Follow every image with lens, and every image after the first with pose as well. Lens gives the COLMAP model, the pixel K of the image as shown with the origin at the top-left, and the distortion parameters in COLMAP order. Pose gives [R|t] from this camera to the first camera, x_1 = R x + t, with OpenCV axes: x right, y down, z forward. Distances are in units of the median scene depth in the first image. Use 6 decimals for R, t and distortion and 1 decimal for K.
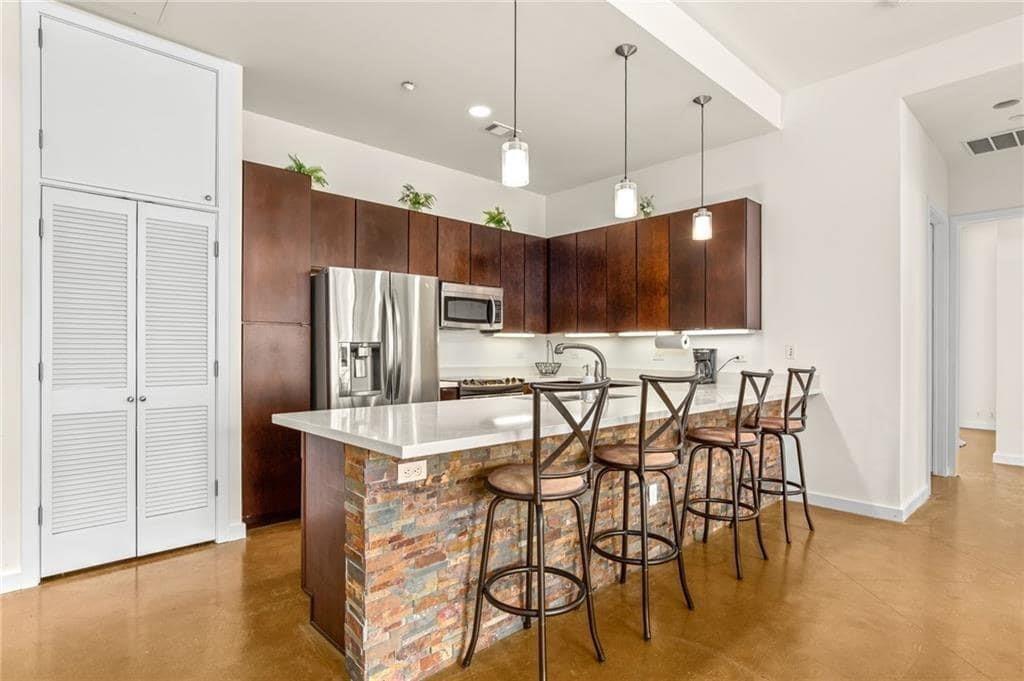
lens RADIAL K [[524.2, 0, 519.2], [0, 524.2, 343.0], [0, 0, 1]] dist [-0.015506, 0.002190]
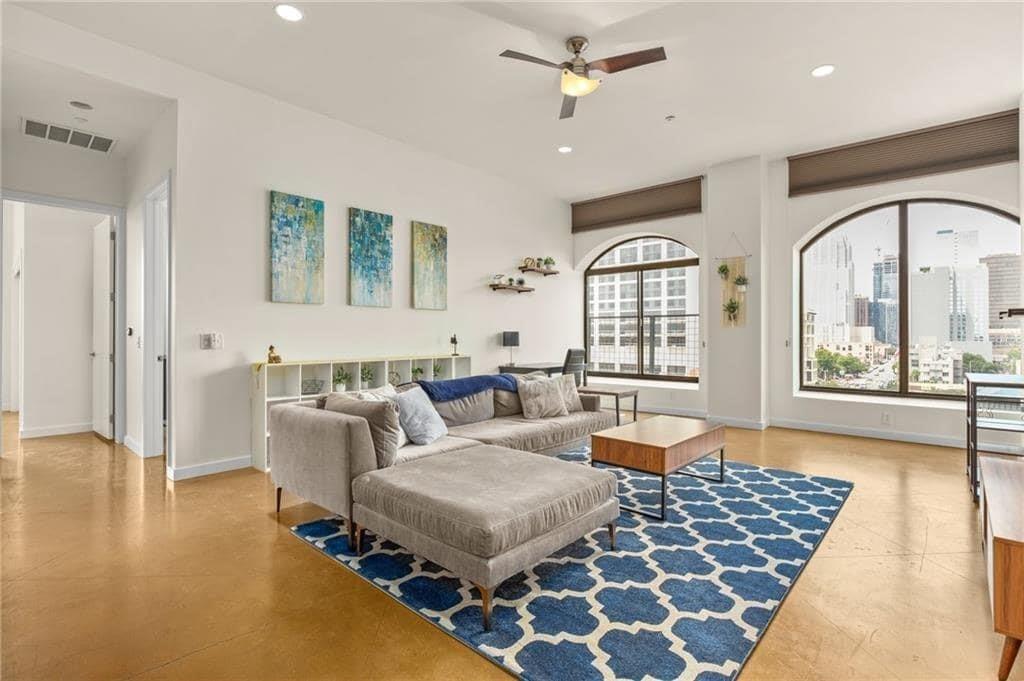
lens RADIAL K [[478.0, 0, 521.9], [0, 478.0, 336.9], [0, 0, 1]] dist [-0.020114, 0.005757]
pose [[-0.087651, -0.006567, 0.996130, -0.134431], [-0.014432, 0.999882, 0.005322, 0.015926], [-0.996047, -0.013910, -0.087736, 0.119005]]
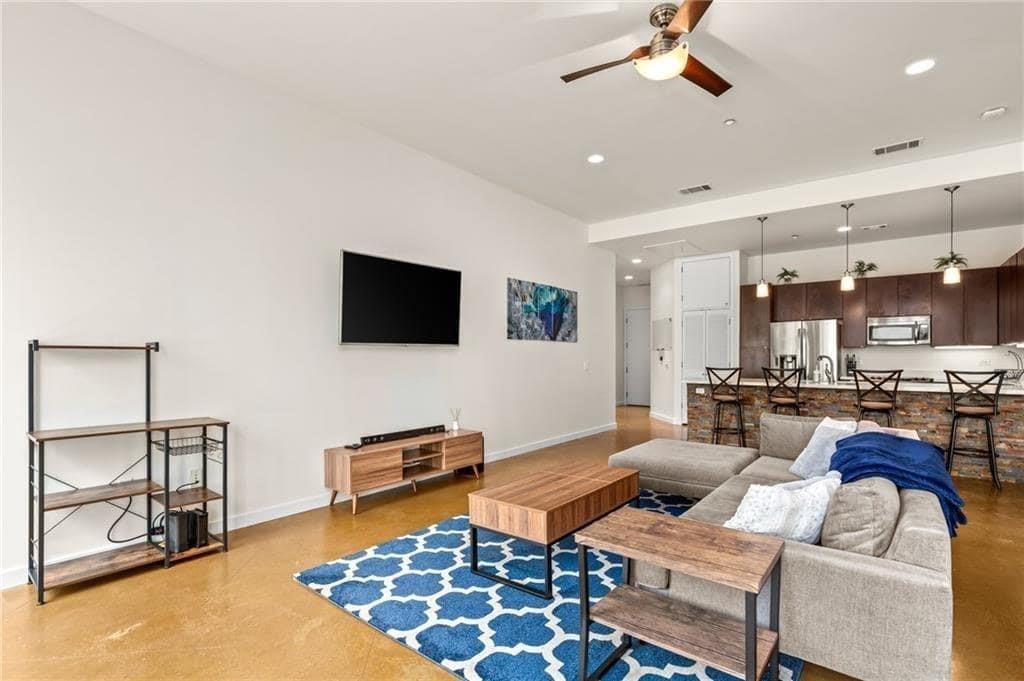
lens RADIAL K [[478.0, 0, 516.6], [0, 478.0, 360.3], [0, 0, 1]] dist [-0.020114, 0.005757]
pose [[0.146954, 0.003152, -0.989138, 1.165349], [0.012142, 0.999914, 0.004990, -0.002858], [0.989069, -0.012743, 0.146903, -0.322684]]
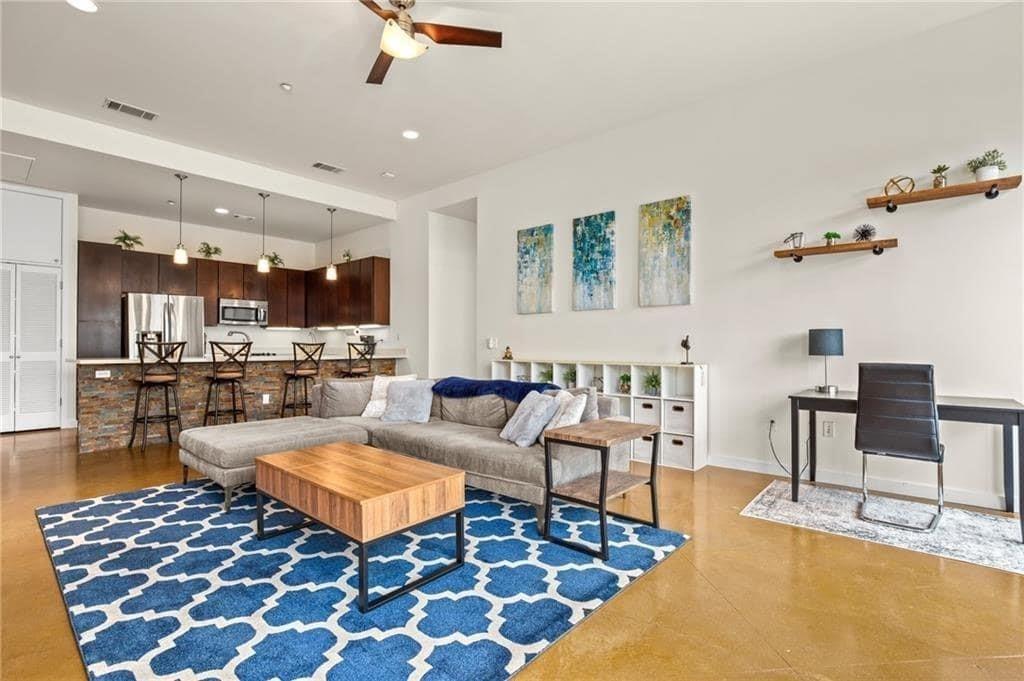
lens RADIAL K [[478.0, 0, 521.8], [0, 478.0, 338.2], [0, 0, 1]] dist [-0.020114, 0.005757]
pose [[0.995387, -0.001359, 0.095935, 0.705998], [0.001583, 0.999996, -0.002258, 0.023451], [-0.095931, 0.002400, 0.995385, -0.688605]]
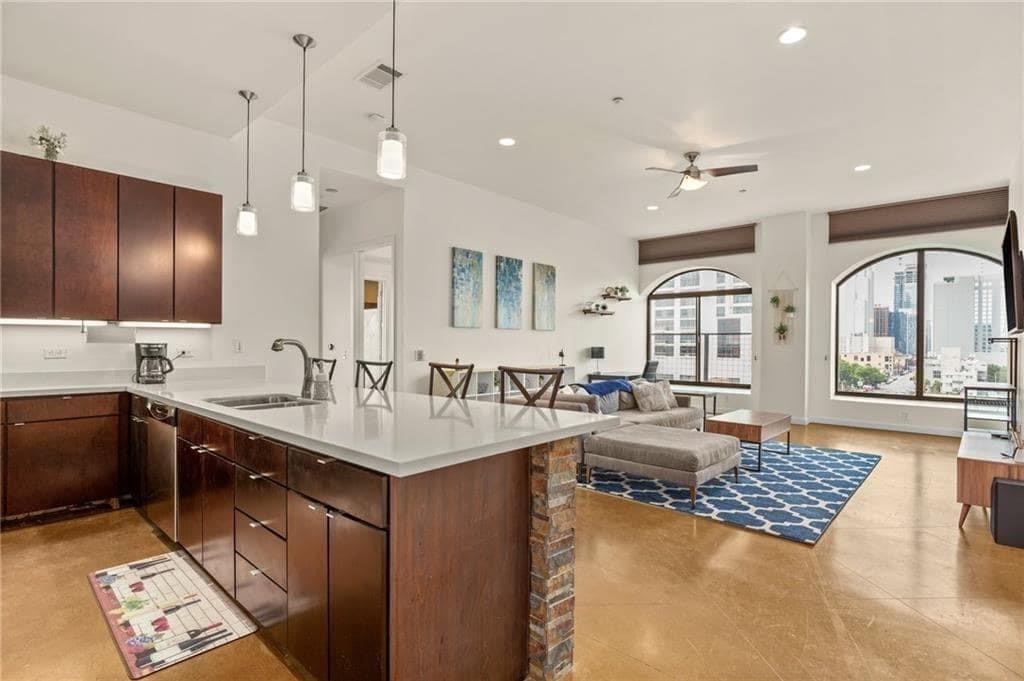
lens RADIAL K [[478.0, 0, 511.2], [0, 478.0, 349.1], [0, 0, 1]] dist [-0.020114, 0.005757]
pose [[-0.046418, -0.014070, 0.998823, -0.469562], [-0.018248, 0.999746, 0.013235, -0.000510], [-0.998755, -0.017612, -0.046663, 0.423715]]
